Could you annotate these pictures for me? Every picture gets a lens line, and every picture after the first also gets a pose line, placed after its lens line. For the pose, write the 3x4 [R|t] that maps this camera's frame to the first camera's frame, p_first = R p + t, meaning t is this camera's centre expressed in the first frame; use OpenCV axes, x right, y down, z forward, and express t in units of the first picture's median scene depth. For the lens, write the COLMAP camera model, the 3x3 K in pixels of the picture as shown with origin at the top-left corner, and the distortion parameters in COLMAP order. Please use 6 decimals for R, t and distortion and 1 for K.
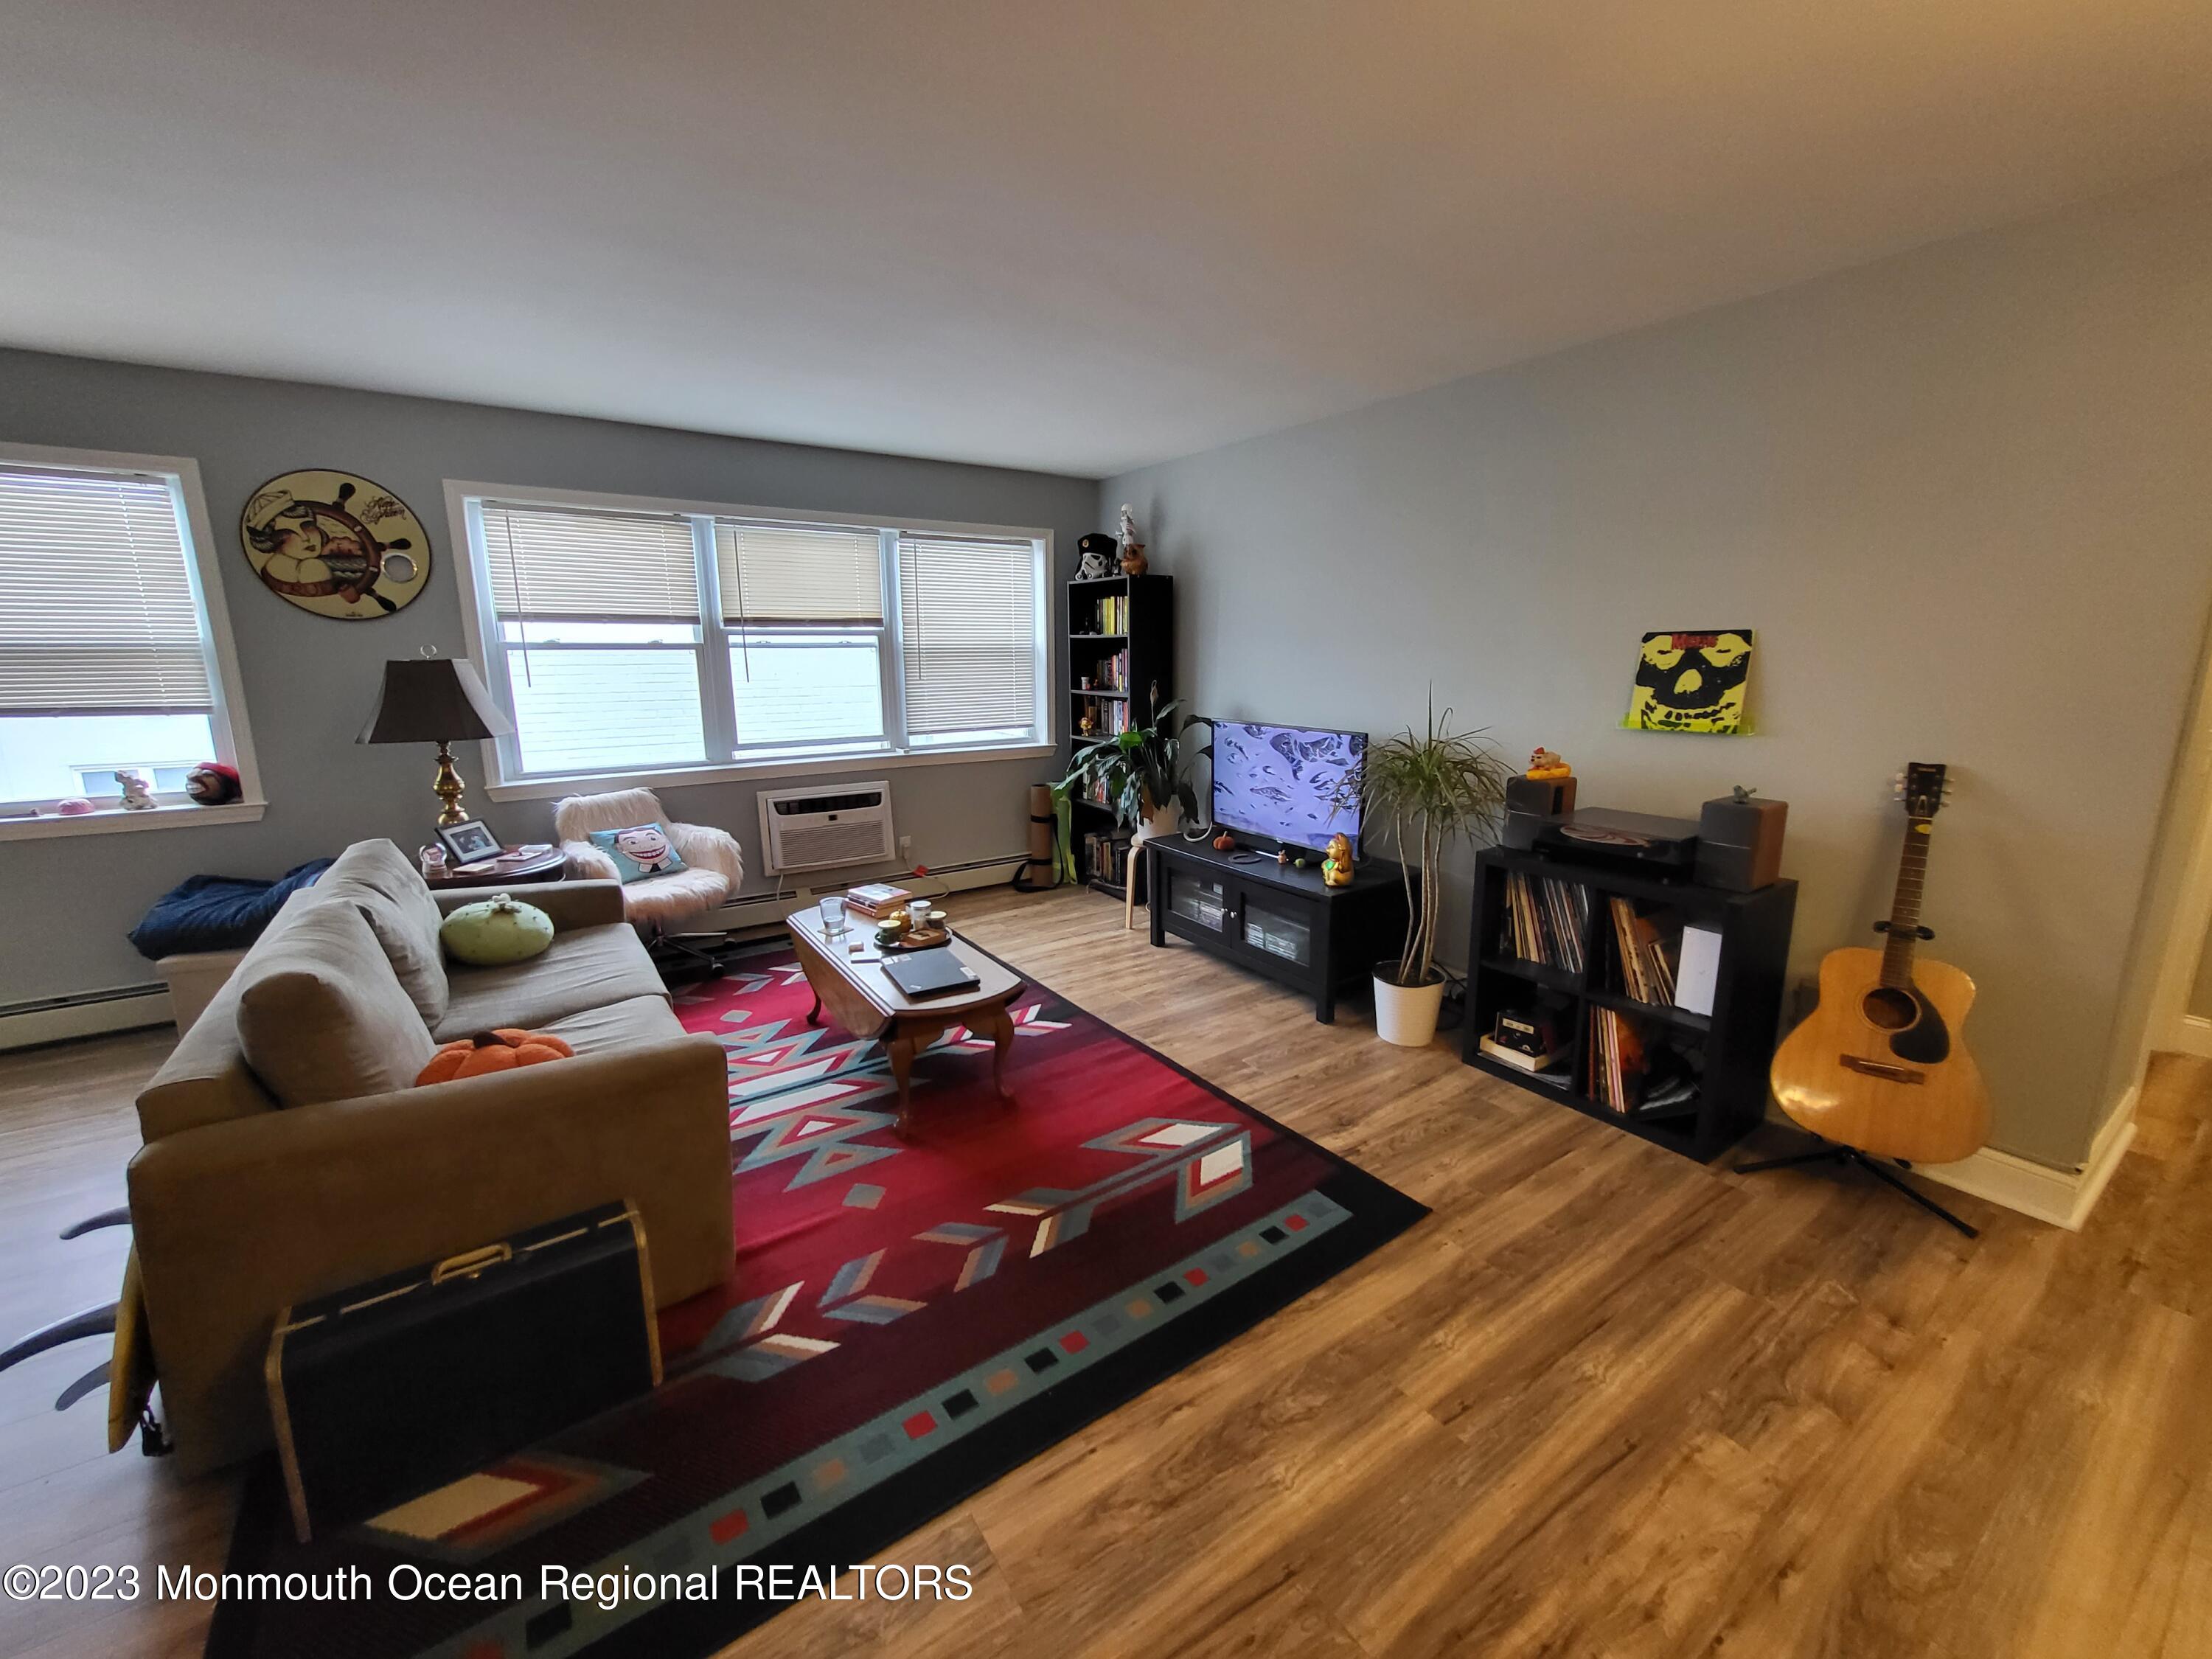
lens RADIAL K [[864.3, 0, 1100.0], [0, 864.3, 819.3], [0, 0, 1]] dist [0.002164, -0.000760]
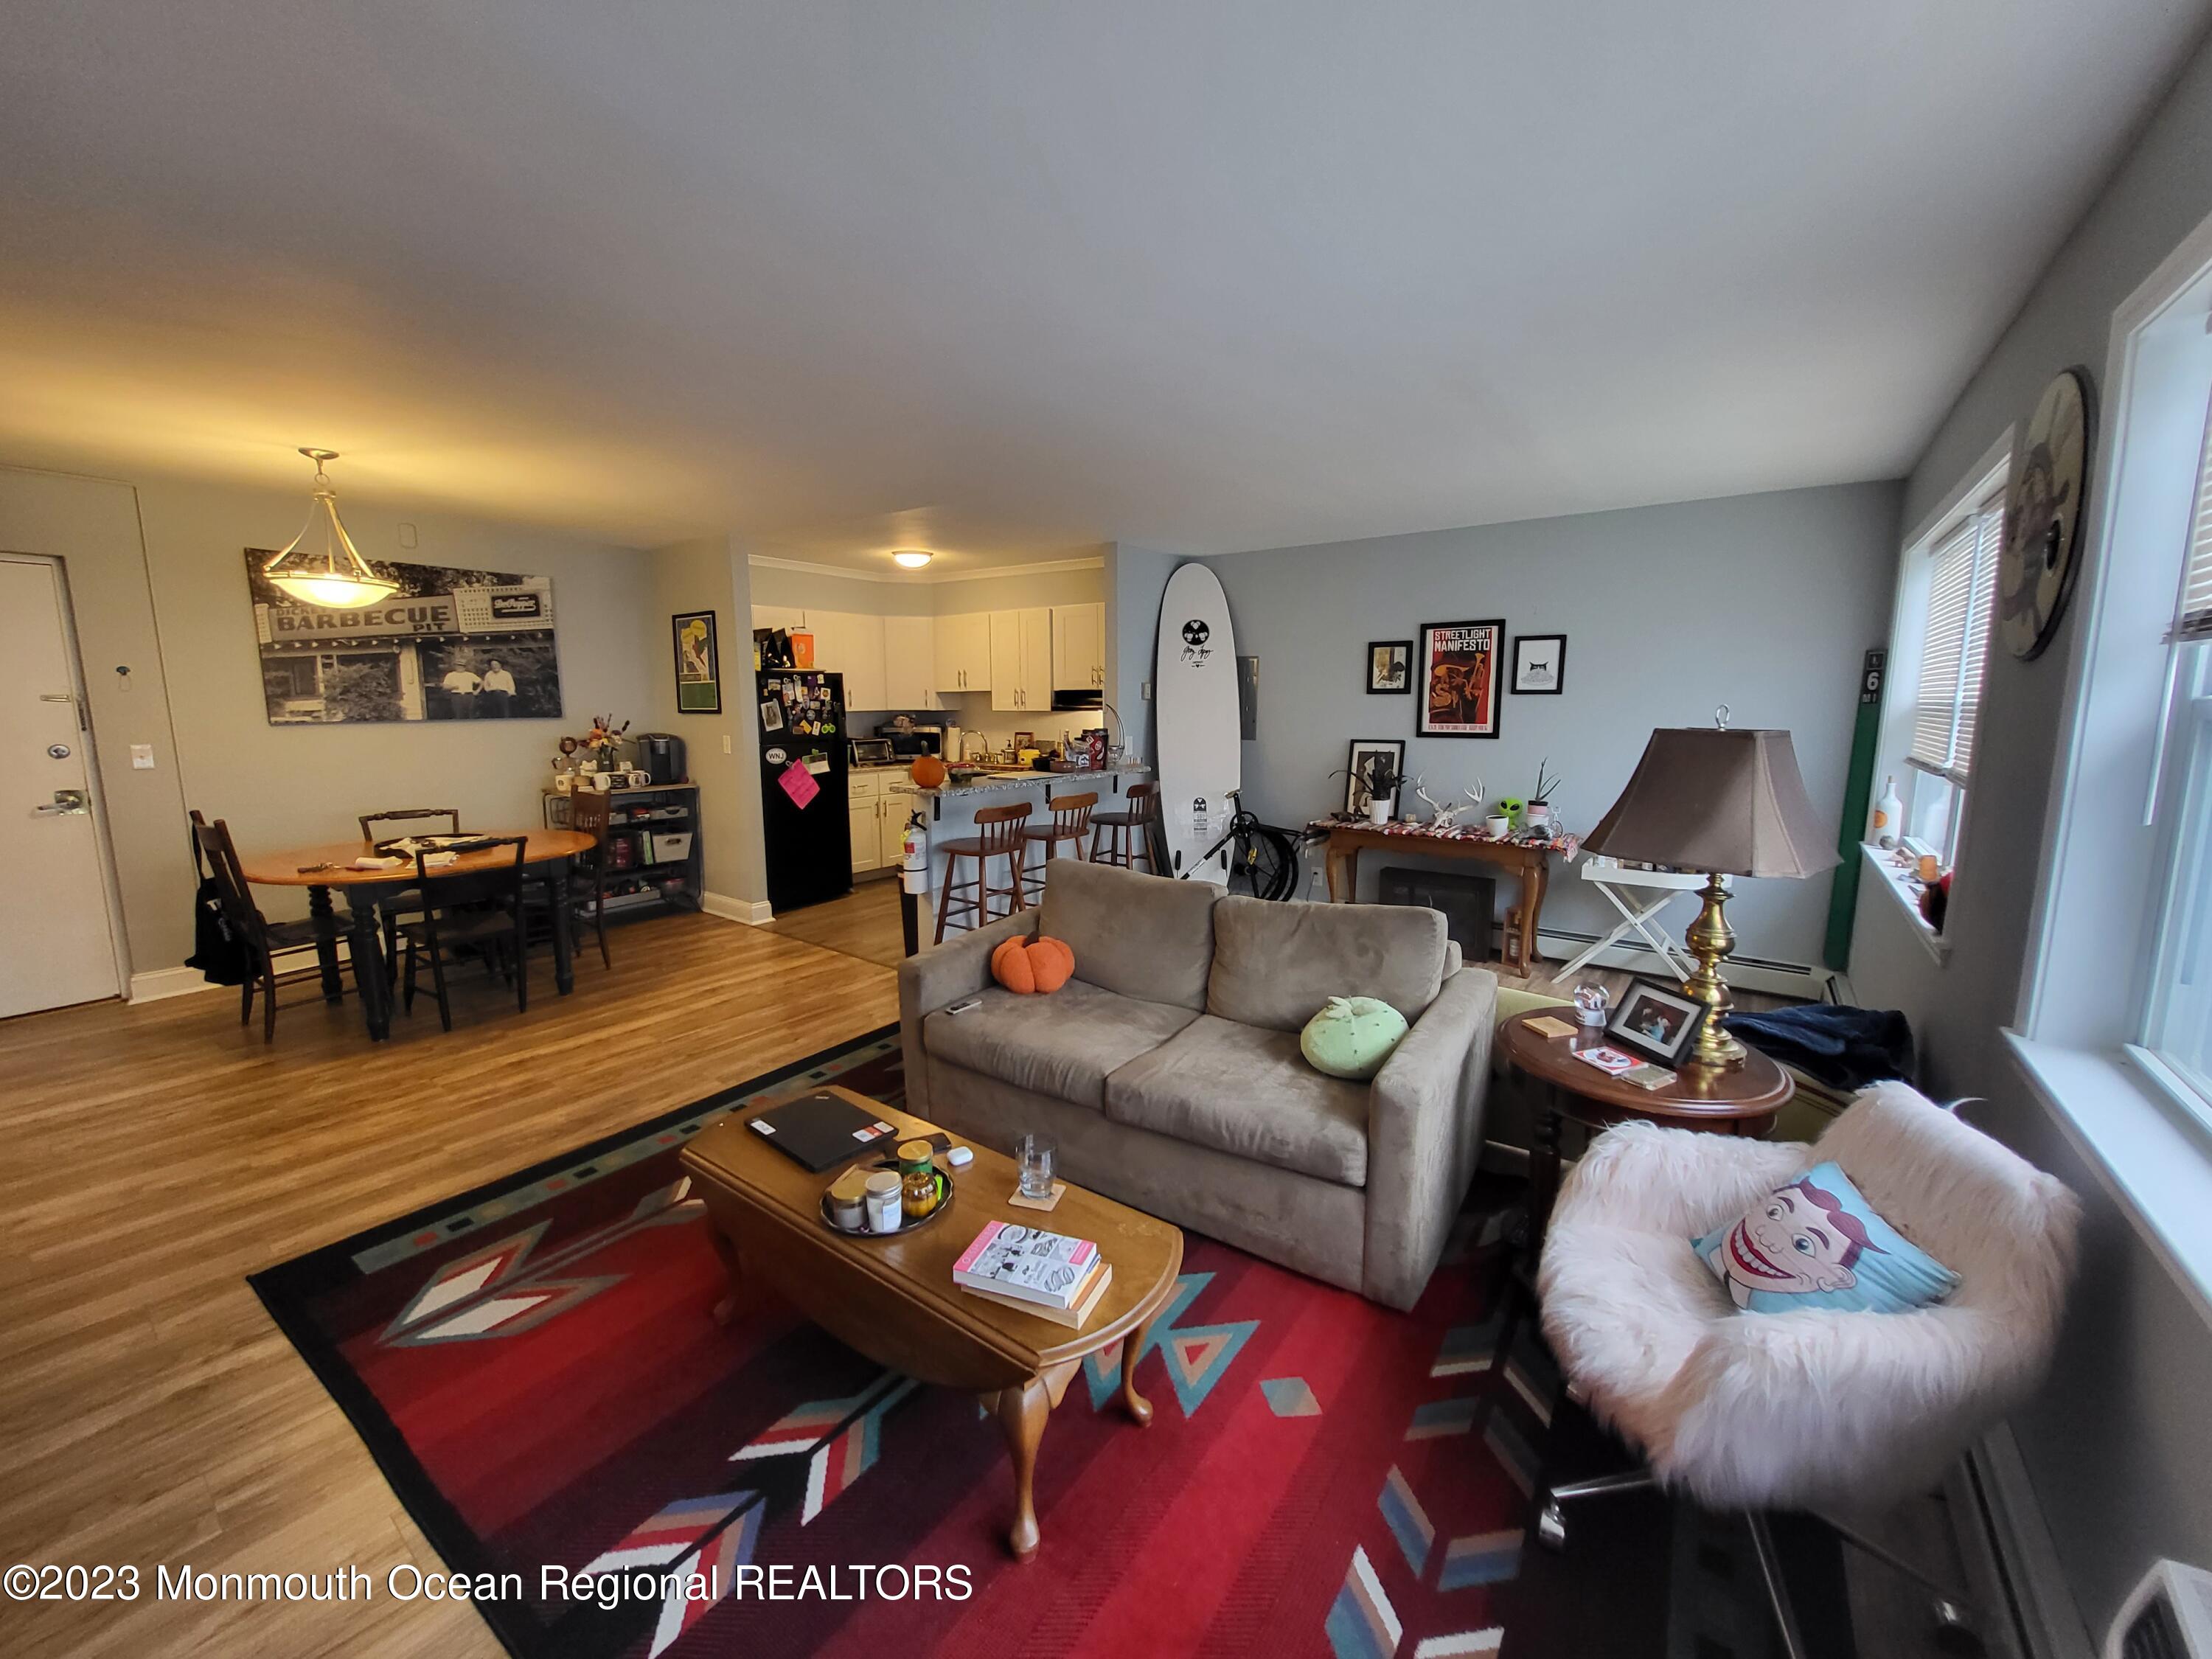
lens RADIAL K [[864.3, 0, 1096.4], [0, 864.3, 825.4], [0, 0, 1]] dist [0.002164, -0.000760]
pose [[-0.943577, 0.050644, -0.327256, -0.169858], [-0.061247, 0.944498, 0.322757, -0.302108], [0.325439, 0.324589, -0.888106, 1.476675]]
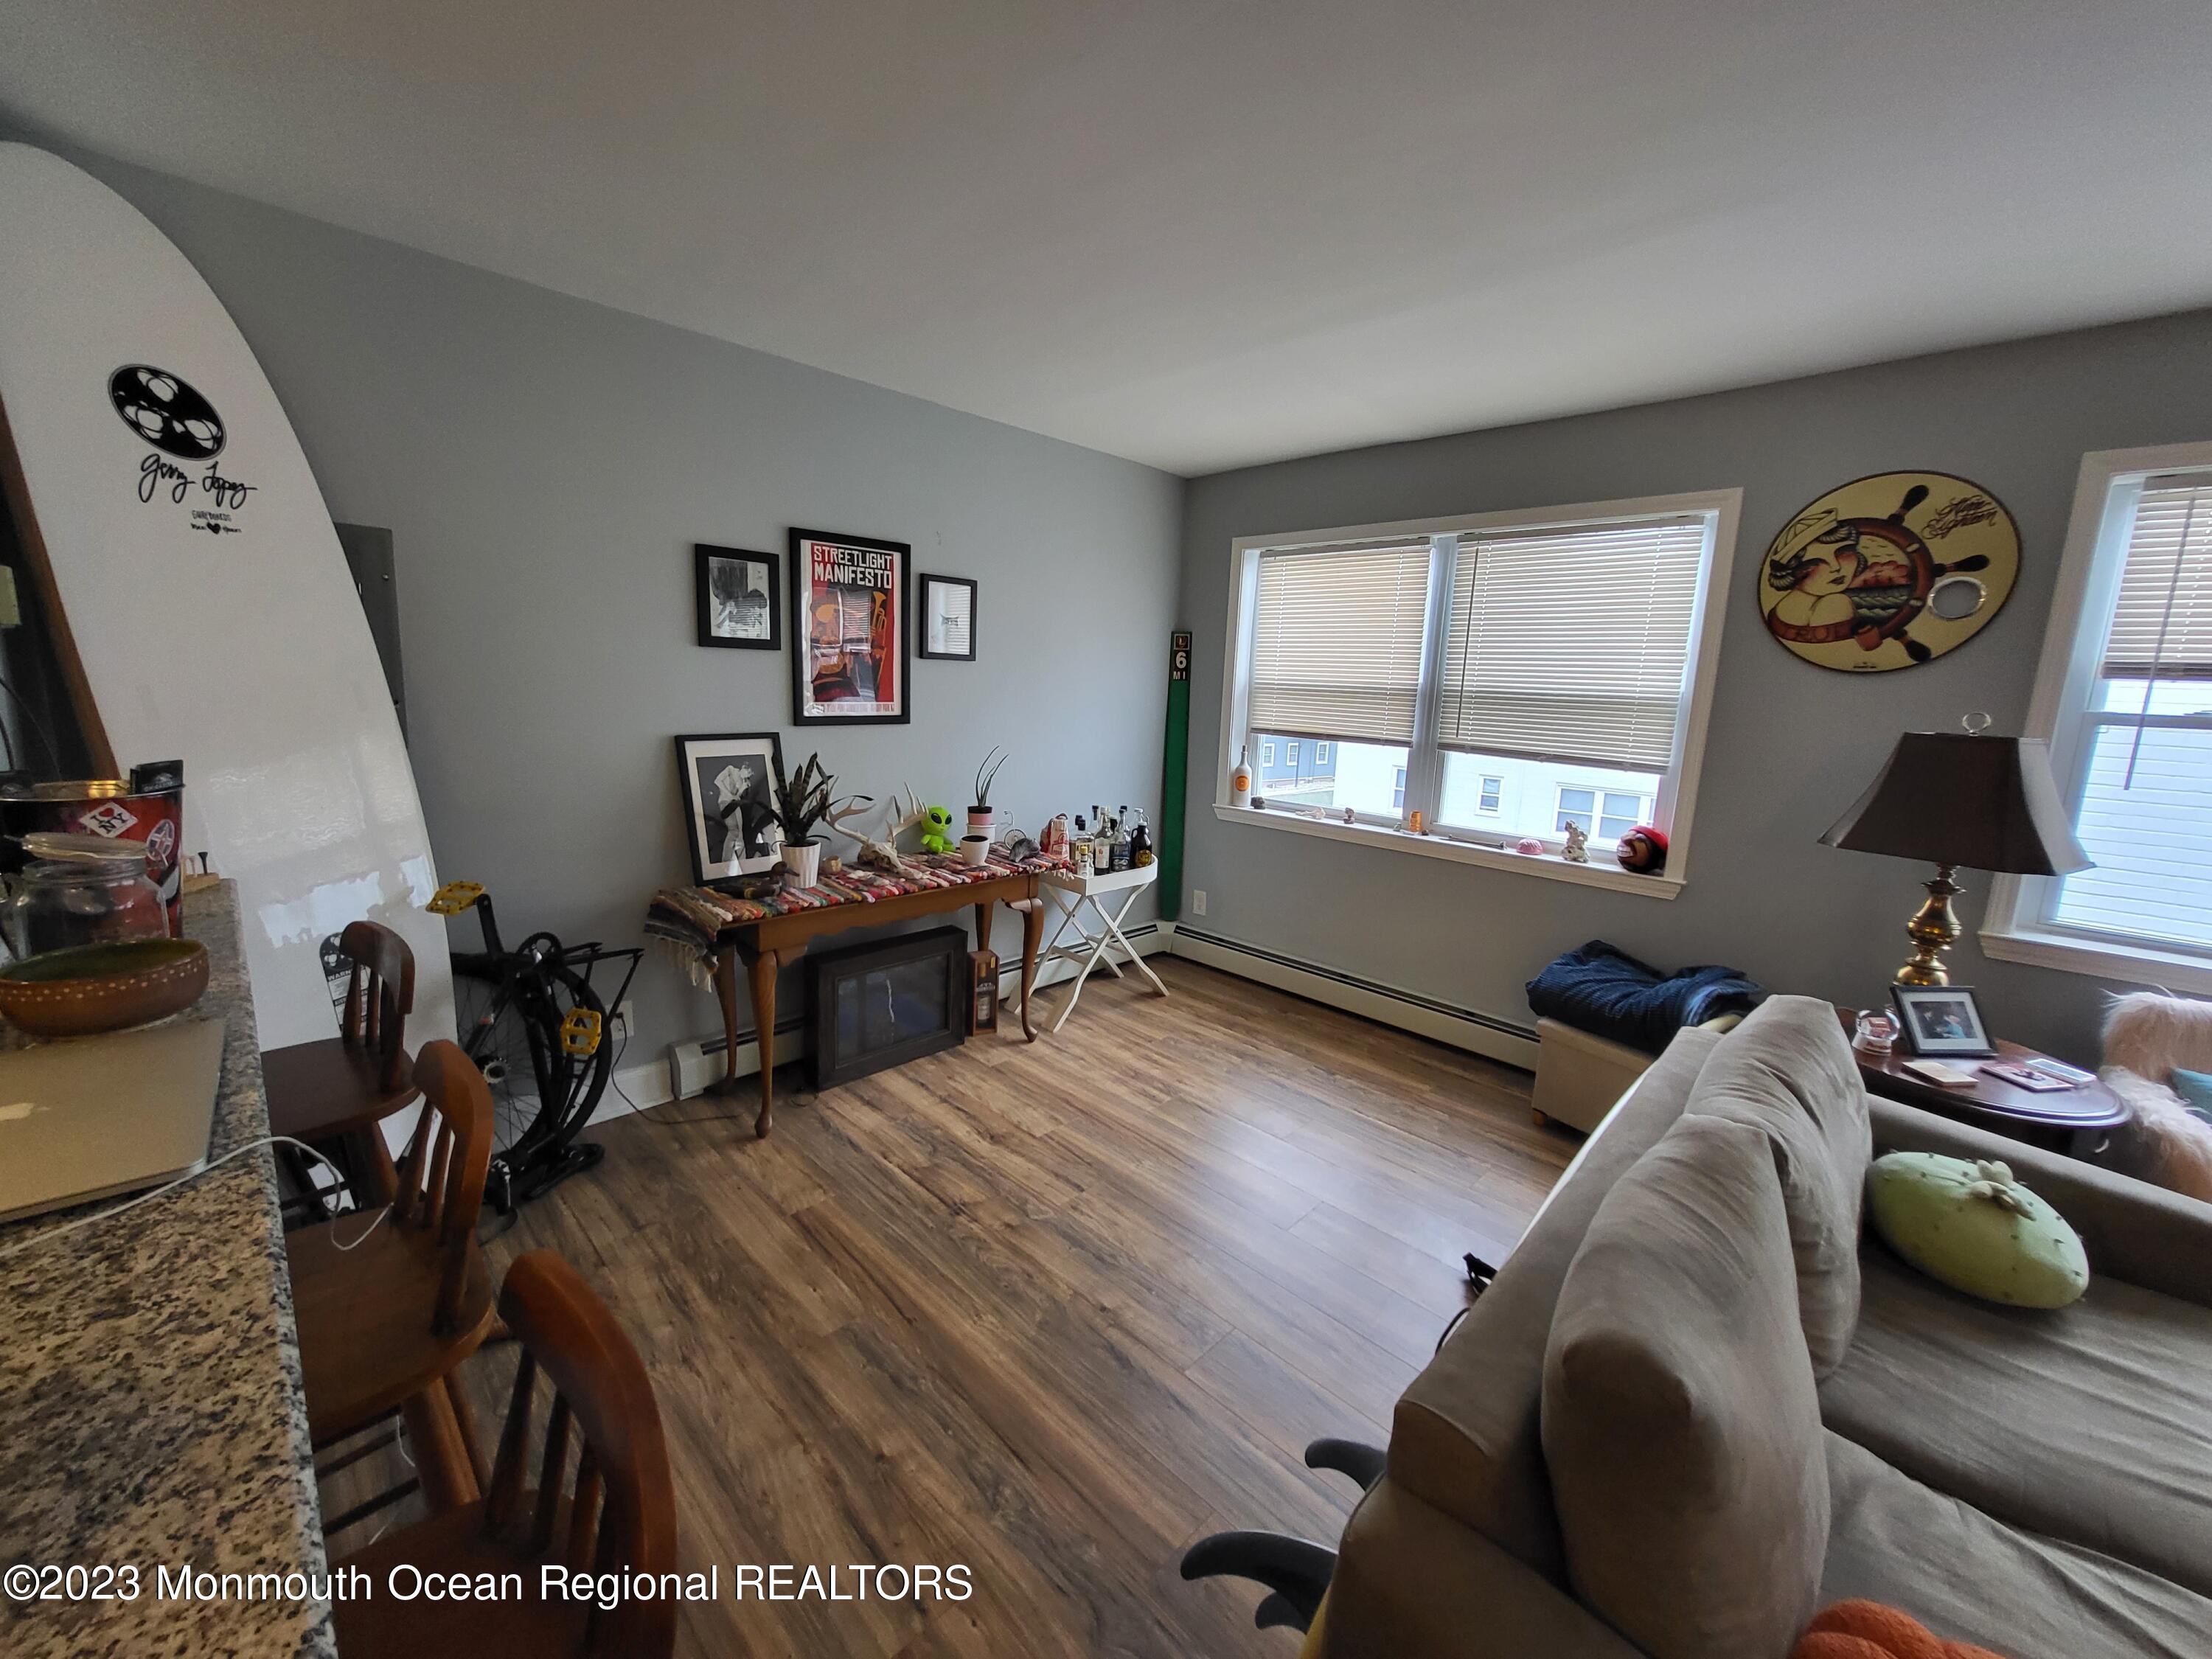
lens RADIAL K [[864.3, 0, 1102.0], [0, 864.3, 823.0], [0, 0, 1]] dist [0.002164, -0.000760]
pose [[0.199799, 0.175714, -0.963953, -0.287335], [-0.227893, 0.965144, 0.128696, -0.060143], [0.952966, 0.193965, 0.232879, 0.260600]]
